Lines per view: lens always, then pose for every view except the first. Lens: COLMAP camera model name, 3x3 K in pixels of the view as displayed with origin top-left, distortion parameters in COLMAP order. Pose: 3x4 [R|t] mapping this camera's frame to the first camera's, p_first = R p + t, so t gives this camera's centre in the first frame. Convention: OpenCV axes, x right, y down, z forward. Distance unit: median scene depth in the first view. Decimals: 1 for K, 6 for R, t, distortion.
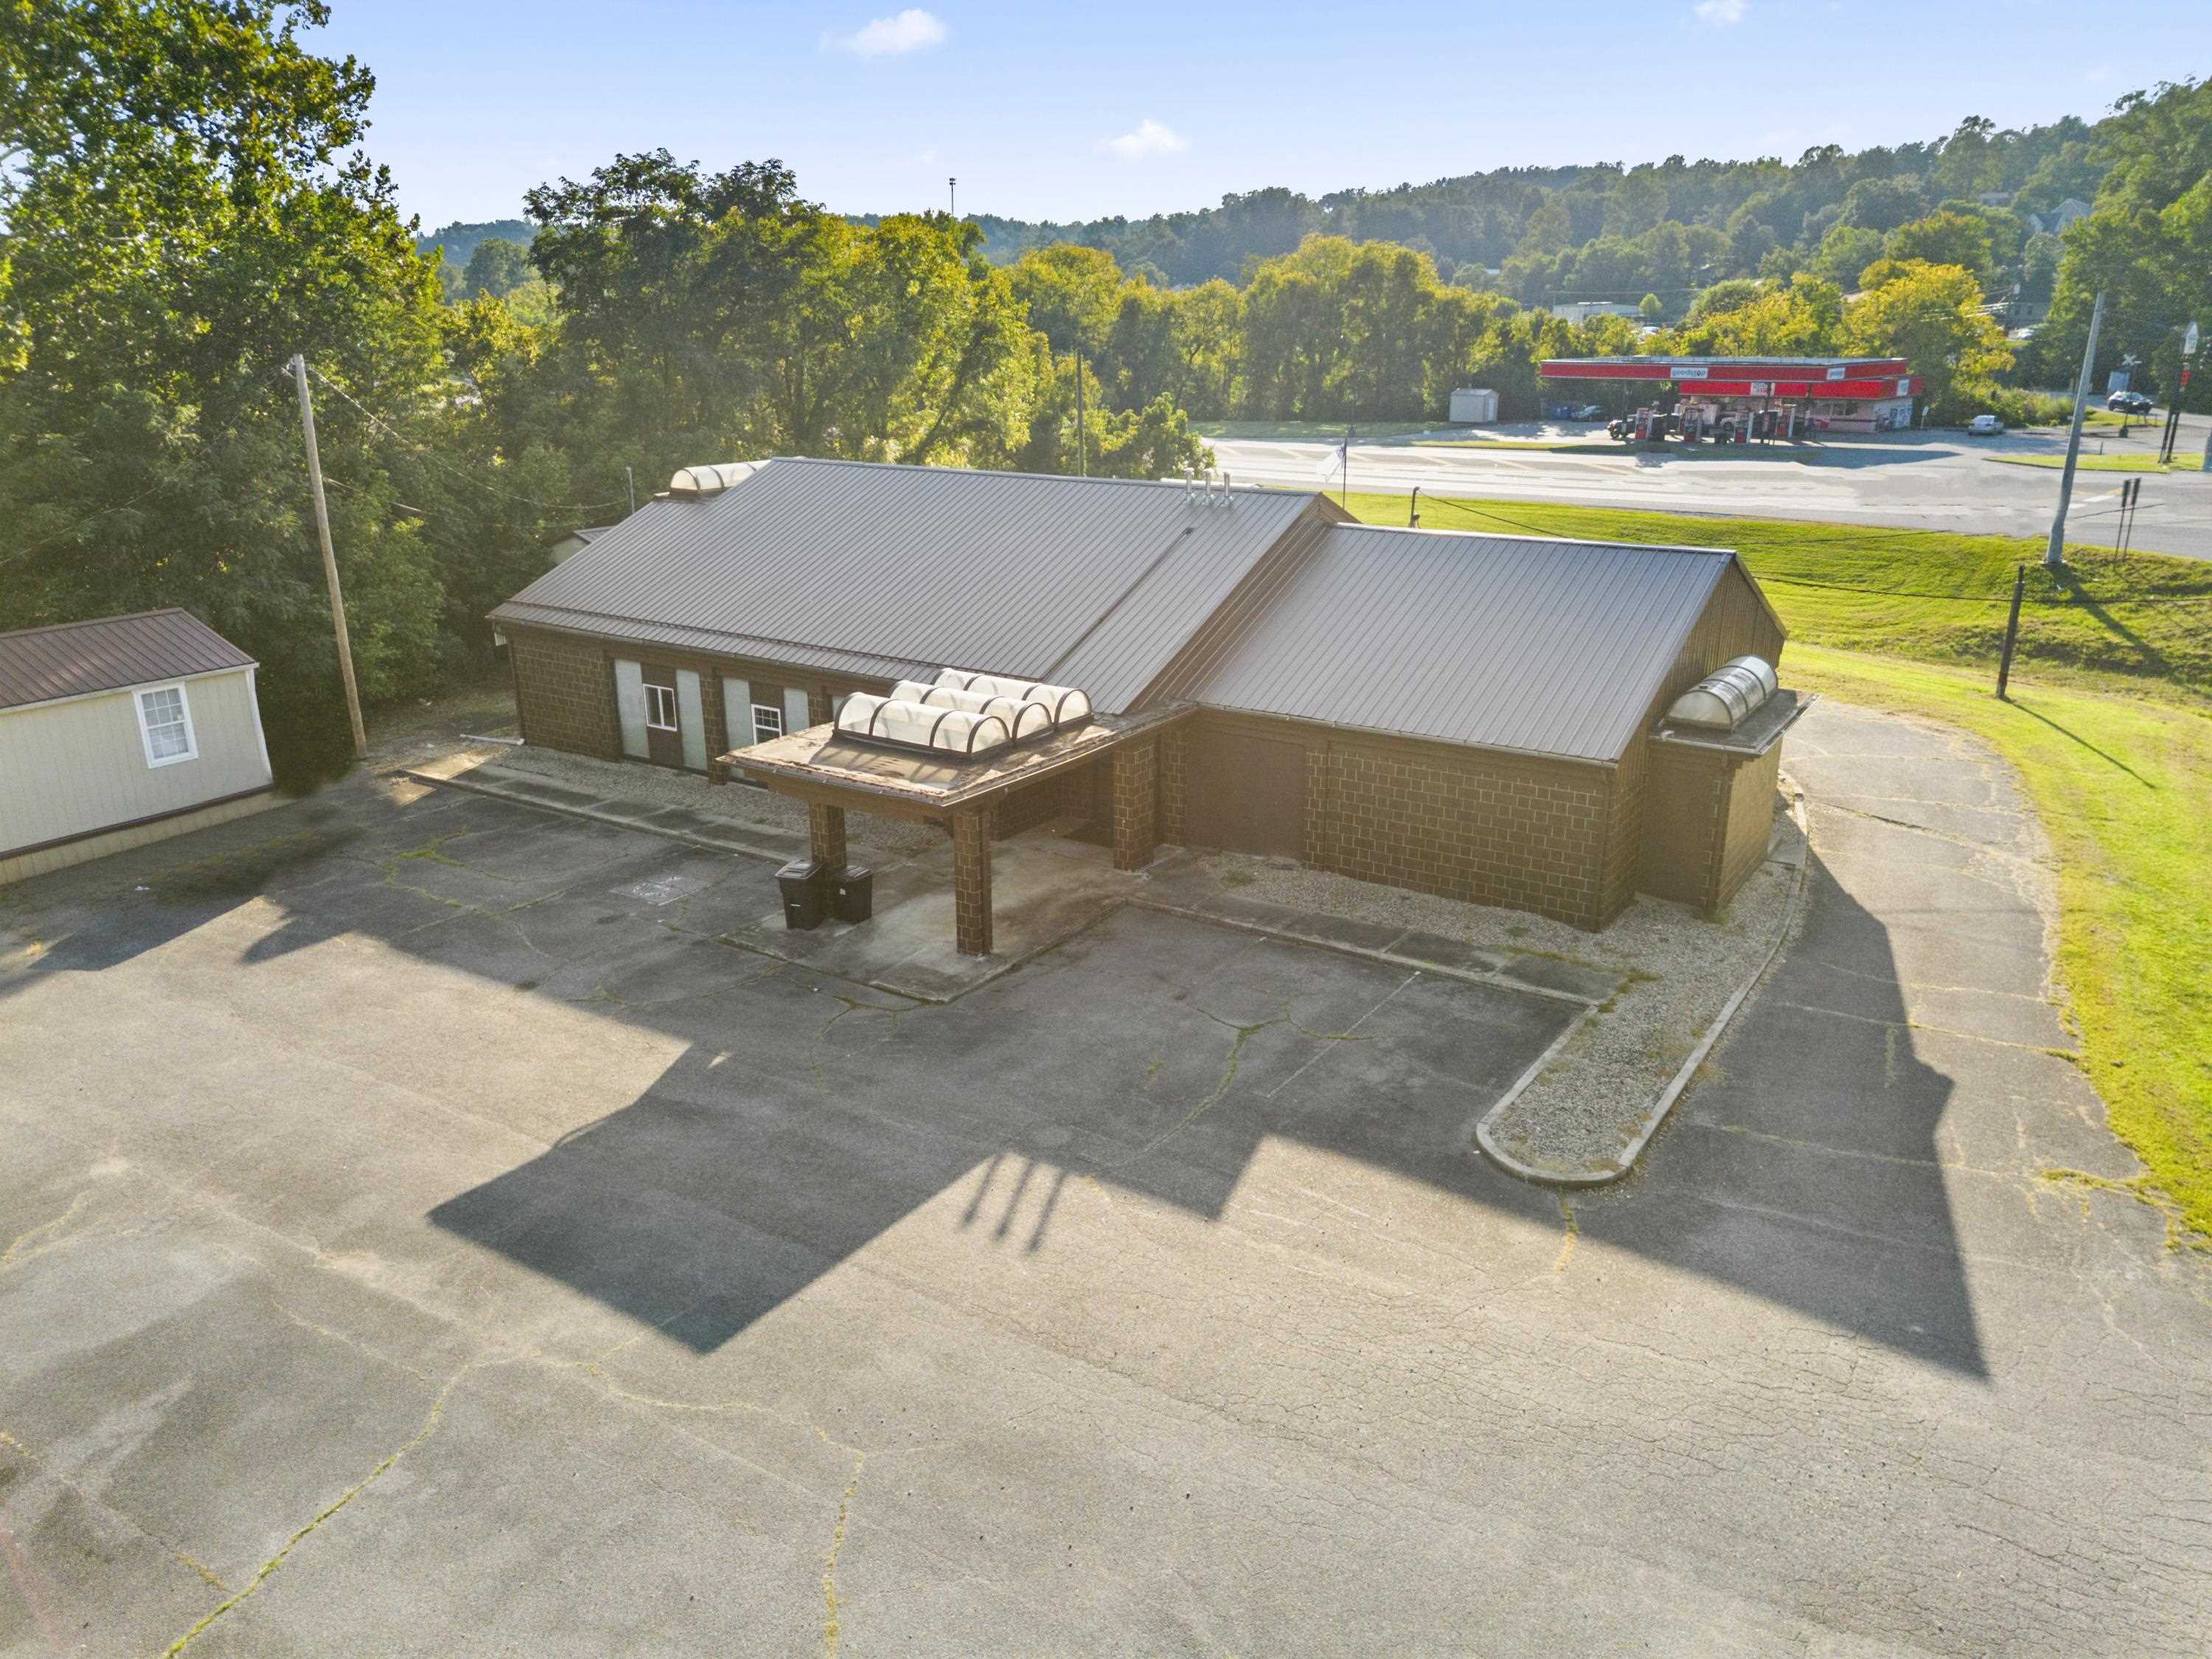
lens RADIAL K [[1595.7, 0, 1118.9], [0, 1595.7, 836.5], [0, 0, 1]] dist [0.075424, -0.088674]
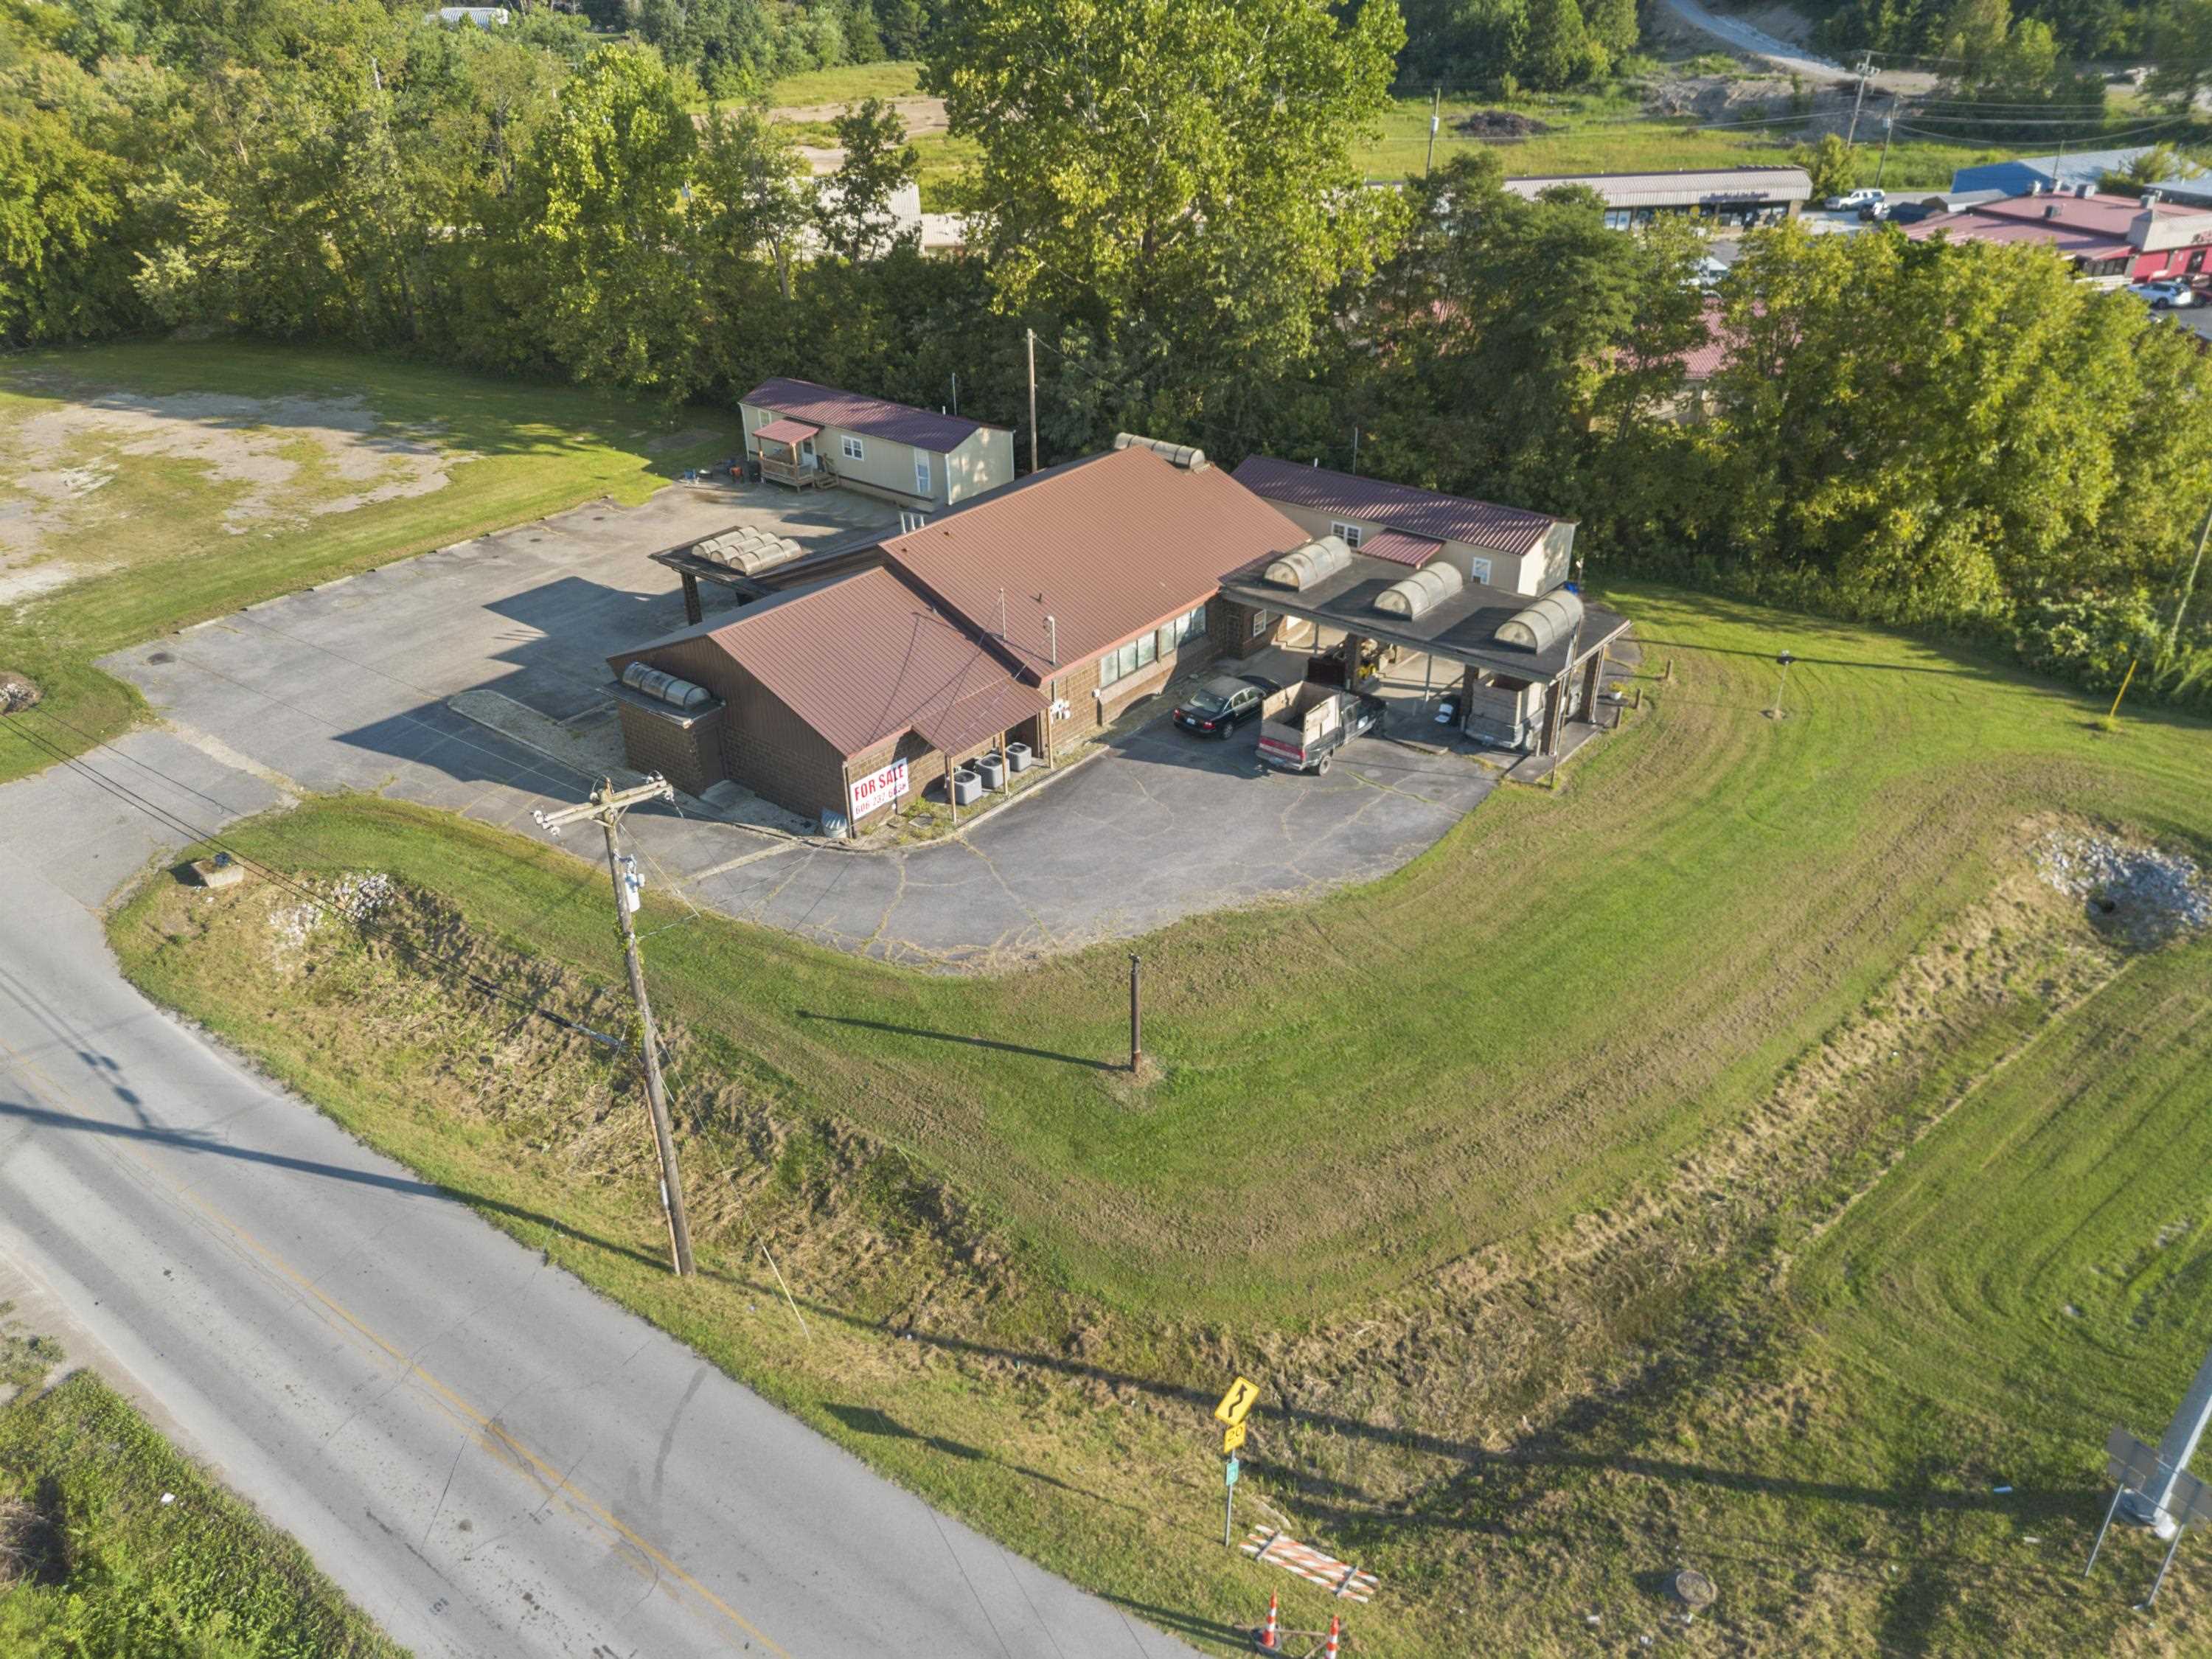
lens RADIAL K [[1594.5, 0, 1154.4], [0, 1594.5, 833.0], [0, 0, 1]] dist [0.078085, -0.090568]
pose [[-0.064535, 0.494271, -0.866909, 1.539654], [-0.315959, 0.813906, 0.487572, -0.779413], [0.946575, 0.305374, 0.103644, 1.039072]]
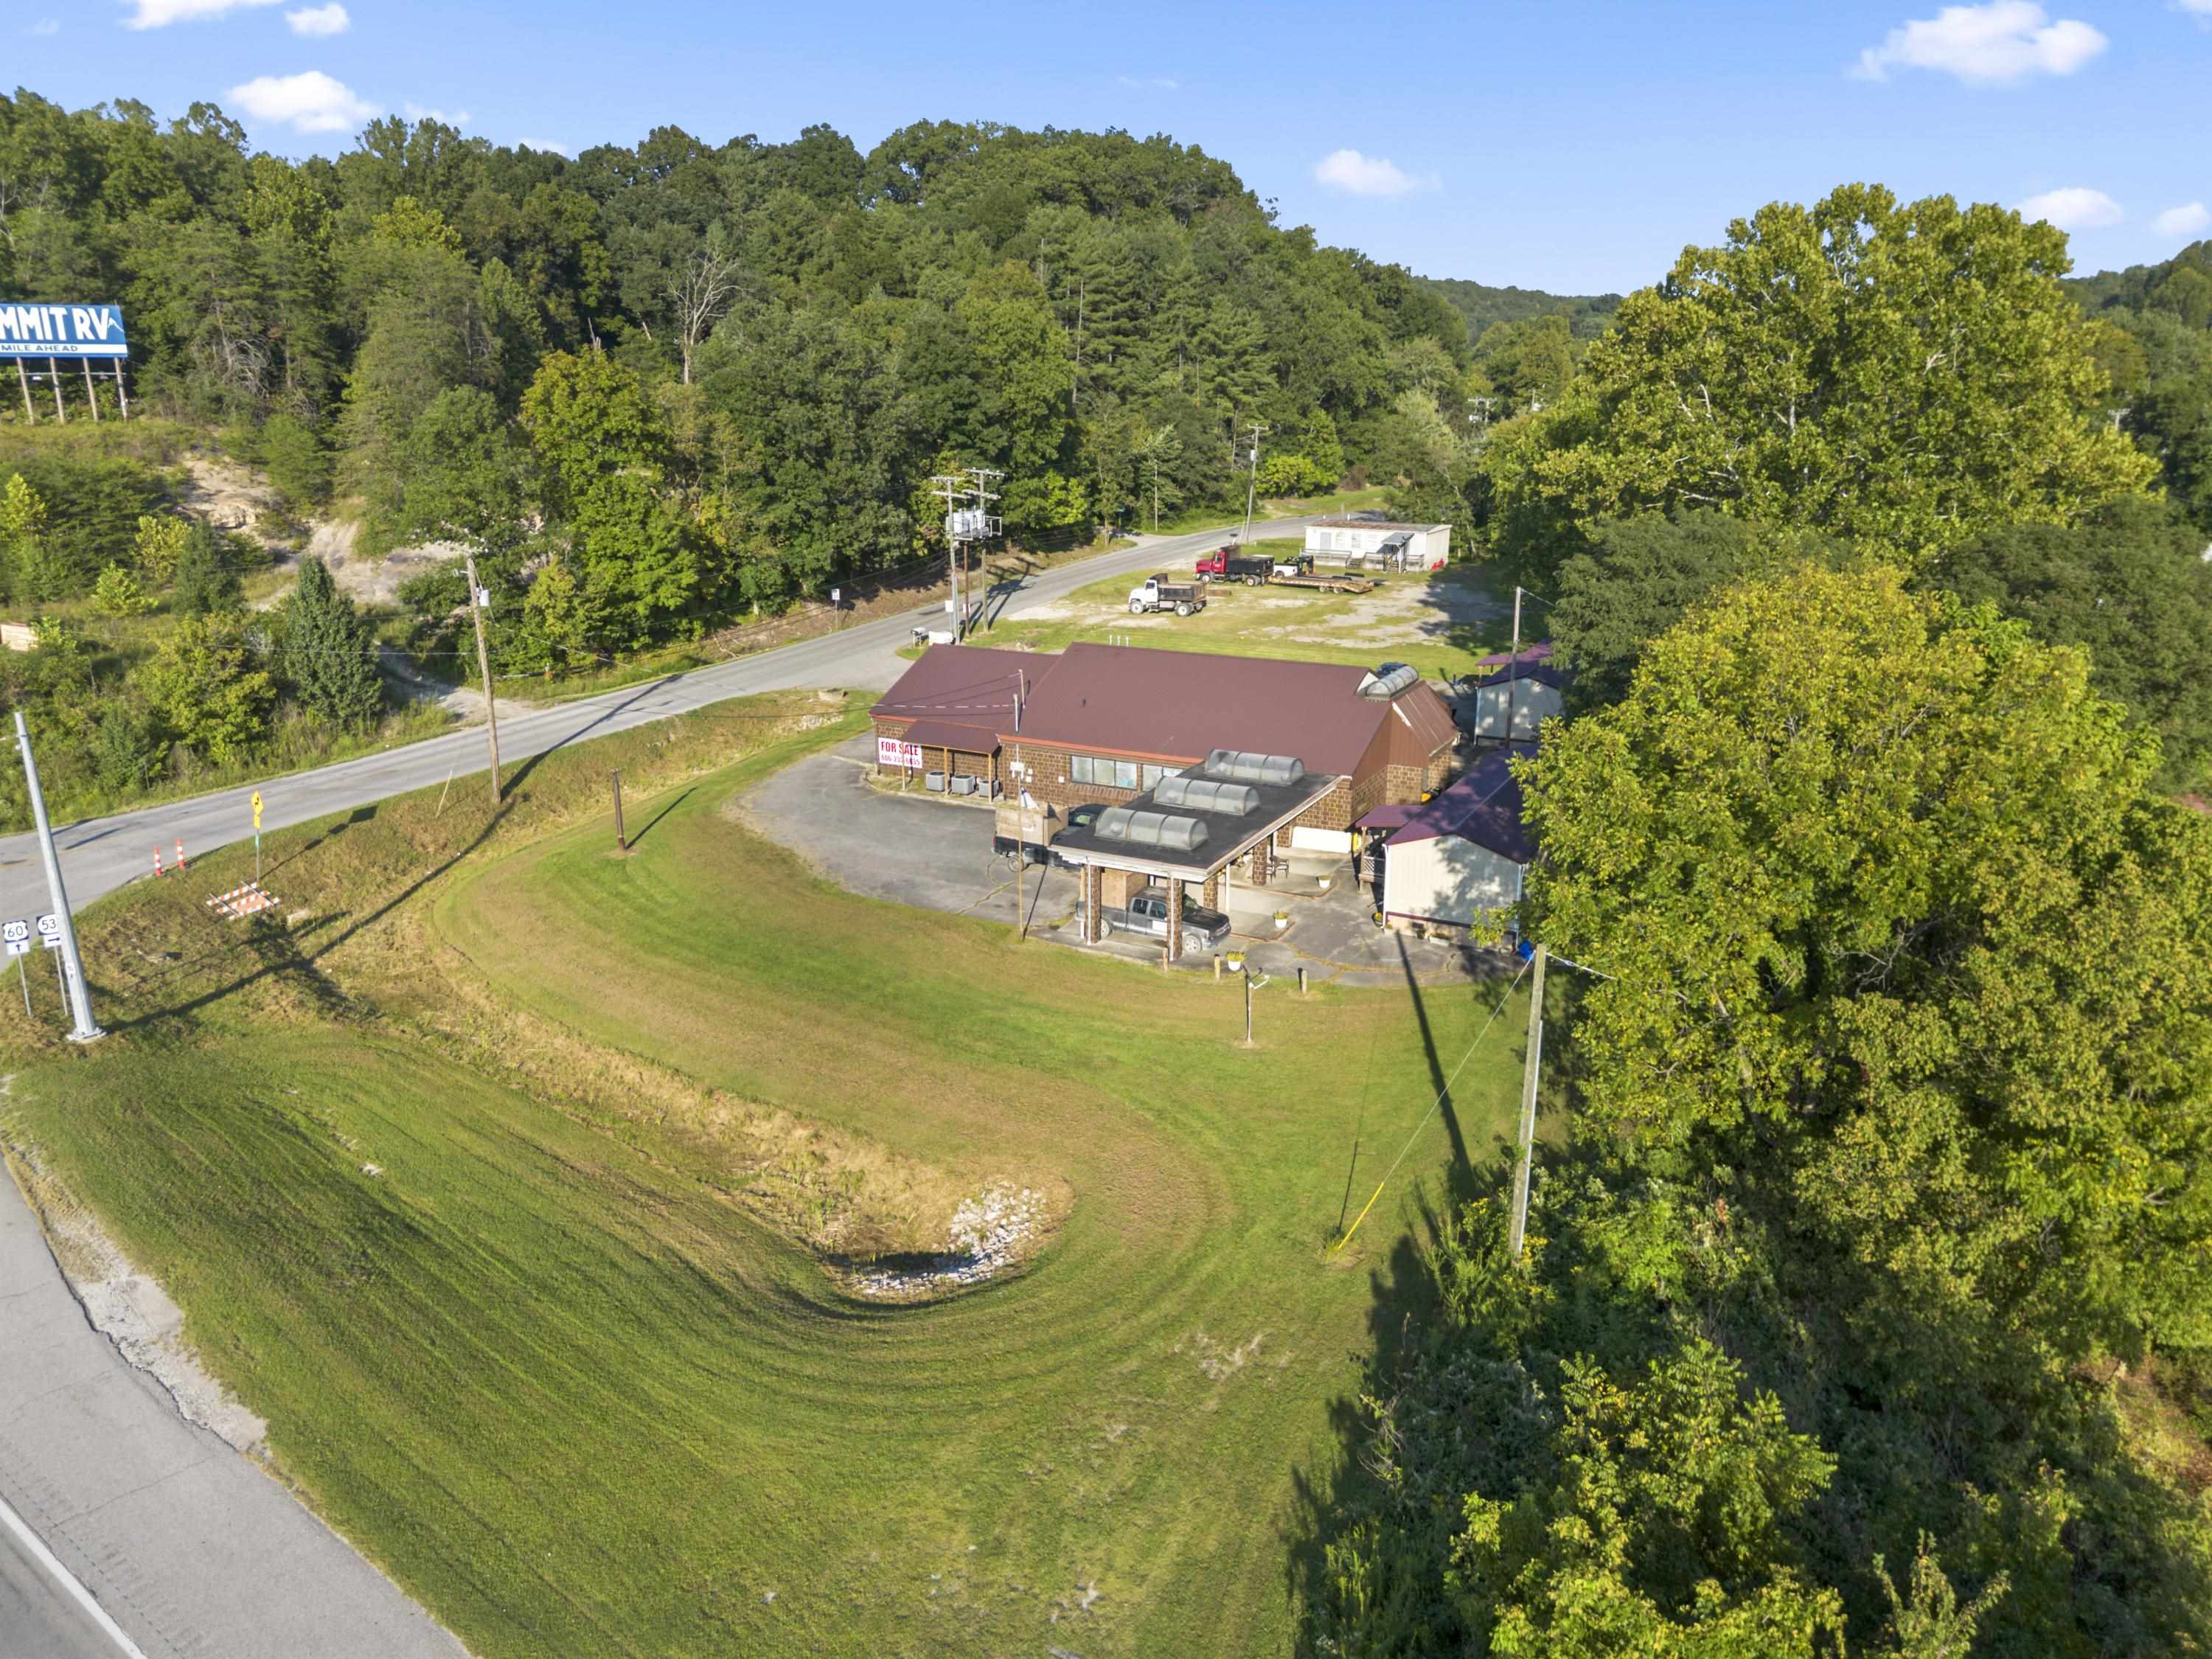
lens RADIAL K [[1595.7, 0, 1118.9], [0, 1595.7, 836.5], [0, 0, 1]] dist [0.075424, -0.088674]
pose [[-0.994469, 0.031886, -0.100071, 0.276264], [-0.032193, 0.814399, 0.579412, -1.206944], [0.099973, 0.579429, -0.808868, 2.740006]]
